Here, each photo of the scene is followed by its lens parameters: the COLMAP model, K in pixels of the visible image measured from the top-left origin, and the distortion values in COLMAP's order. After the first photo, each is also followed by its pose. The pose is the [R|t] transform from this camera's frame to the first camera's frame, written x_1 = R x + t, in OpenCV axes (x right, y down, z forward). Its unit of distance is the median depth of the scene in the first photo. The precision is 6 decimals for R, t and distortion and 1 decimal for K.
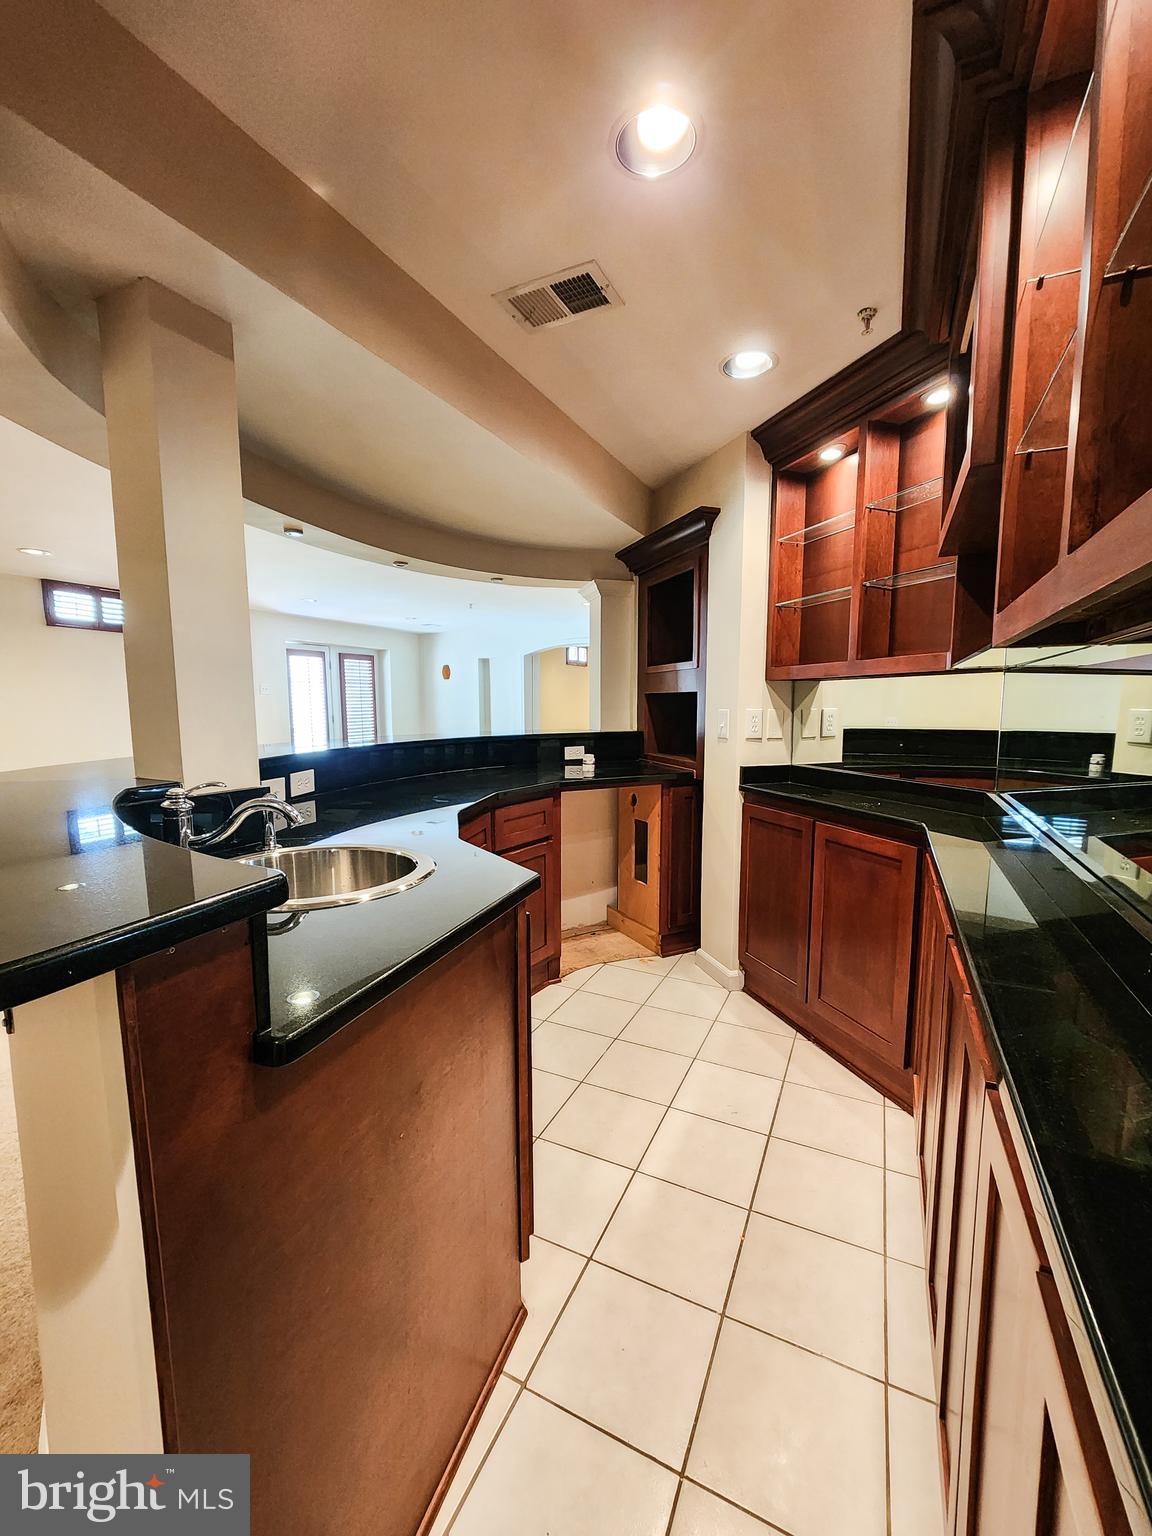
lens RADIAL K [[629.9, 0, 574.6], [0, 629.9, 778.4], [0, 0, 1]] dist [0.002746, -0.003423]
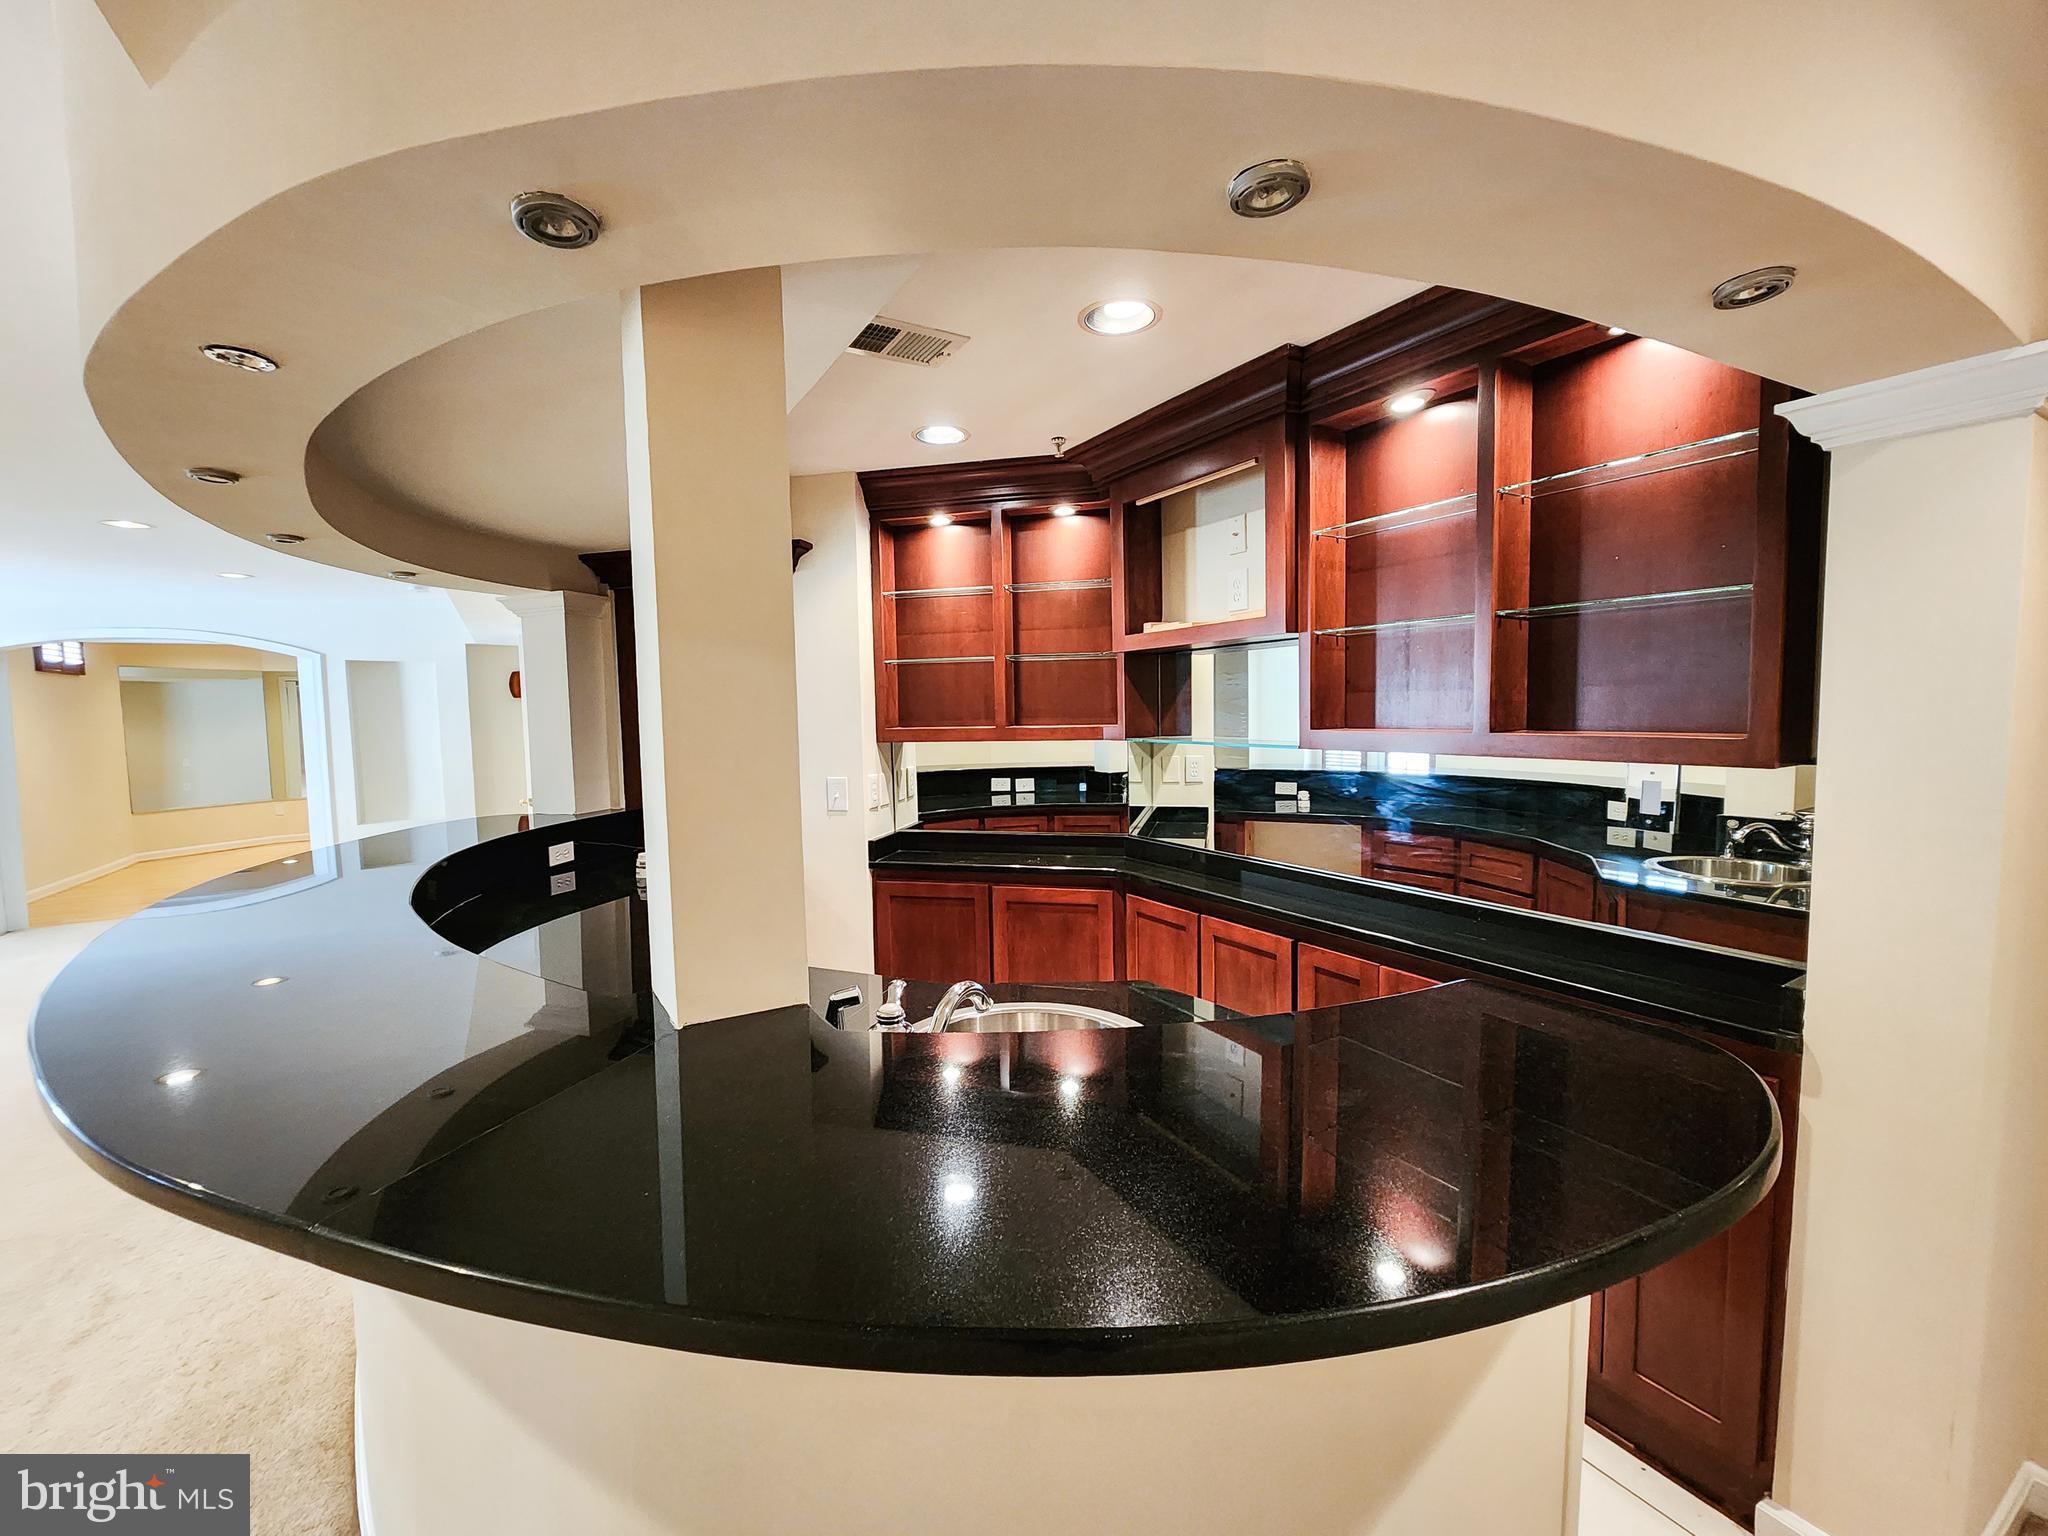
lens RADIAL K [[839.9, 0, 1009.6], [0, 839.9, 764.8], [0, 0, 1]] dist [0.002746, -0.003423]
pose [[0.548535, -0.058968, 0.834046, -0.593818], [0.113203, 0.993563, -0.004205, -0.096725], [-0.828429, 0.096723, 0.551680, 0.183124]]
